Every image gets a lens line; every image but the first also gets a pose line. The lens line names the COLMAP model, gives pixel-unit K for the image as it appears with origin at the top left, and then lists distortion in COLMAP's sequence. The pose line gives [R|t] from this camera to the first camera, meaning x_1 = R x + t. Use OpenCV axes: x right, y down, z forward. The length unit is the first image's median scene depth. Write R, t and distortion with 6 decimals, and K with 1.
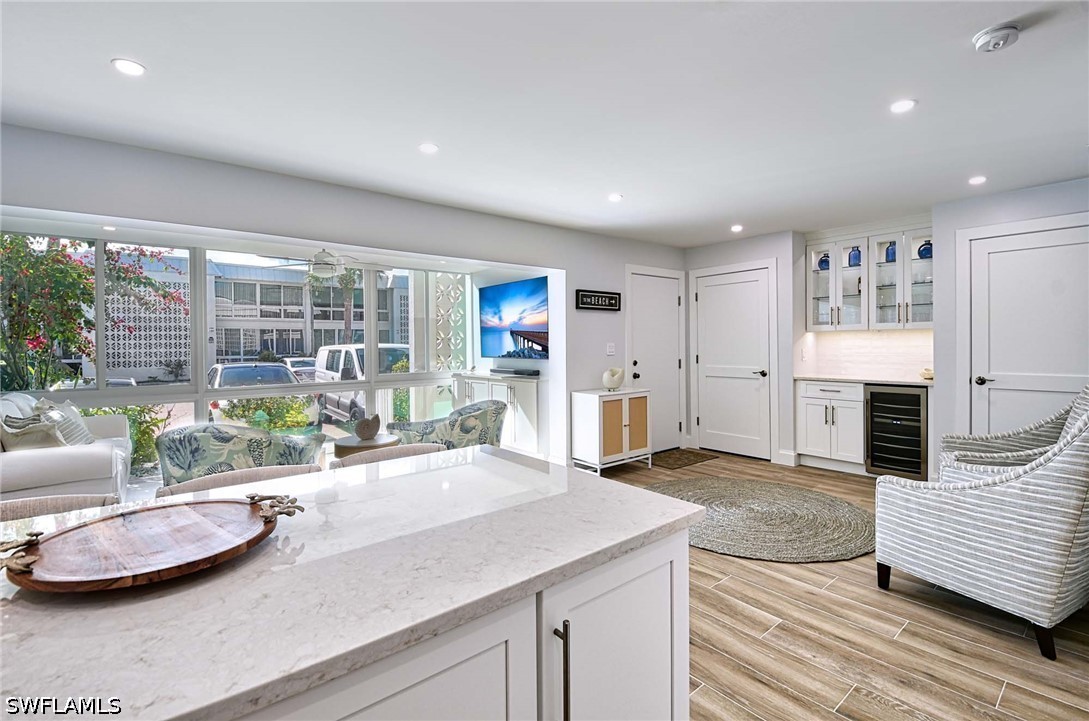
lens RADIAL K [[469.5, 0, 490.1], [0, 469.5, 352.5], [0, 0, 1]] dist [-0.000924, -0.000281]
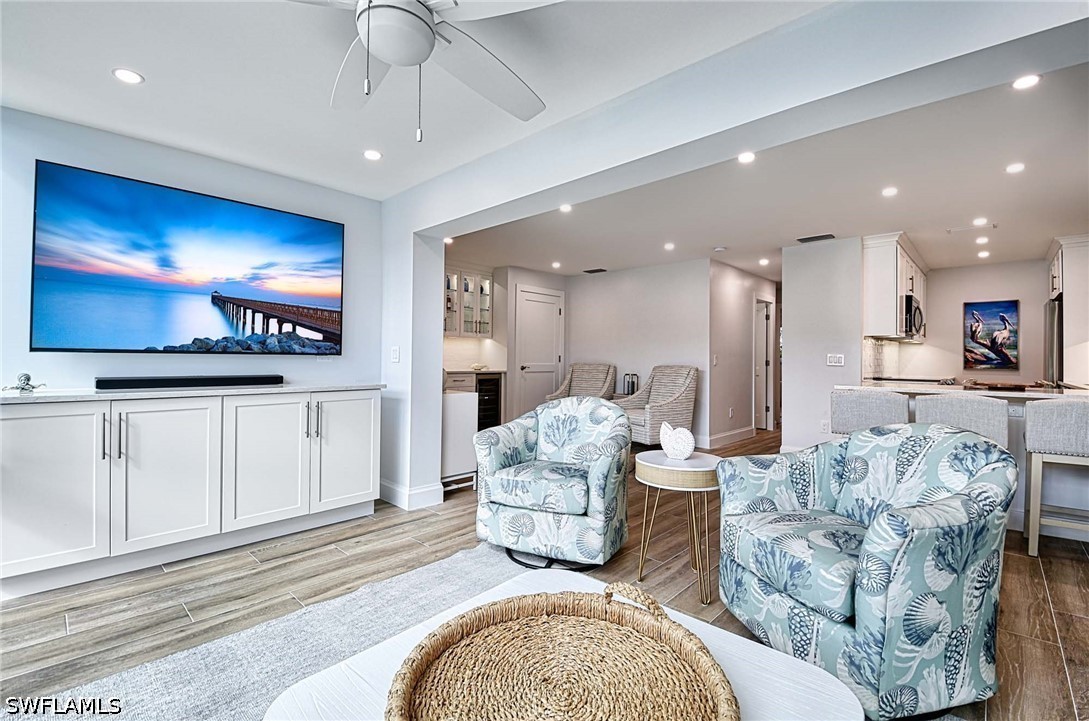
lens RADIAL K [[492.4, 0, 547.2], [0, 492.4, 344.1], [0, 0, 1]] dist [-0.024914, -0.000463]
pose [[-0.213943, 0.037117, 0.976141, -0.567665], [0.004474, 0.999305, -0.037017, 0.025072], [-0.976836, -0.003552, -0.213960, 0.863656]]
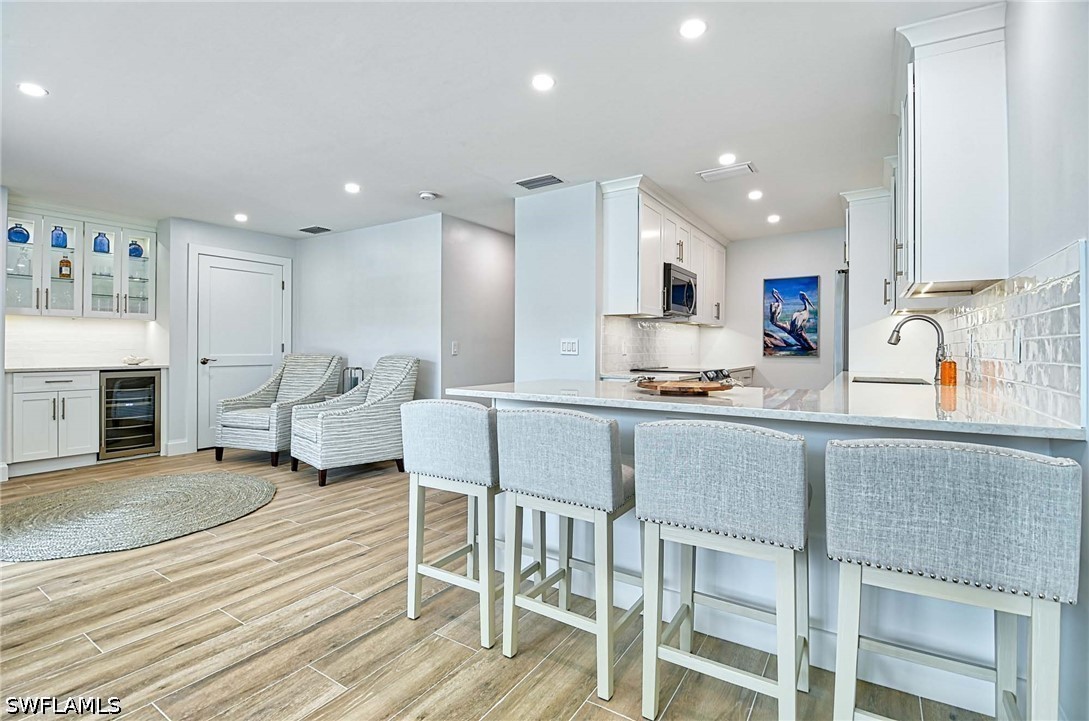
lens RADIAL K [[468.3, 0, 590.7], [0, 468.3, 349.9], [0, 0, 1]] dist [-0.023983, -0.000608]
pose [[-0.395993, 0.006525, 0.918230, -0.385417], [0.013726, 0.999905, -0.001186, 0.029213], [-0.918151, 0.012134, -0.396045, 0.333125]]
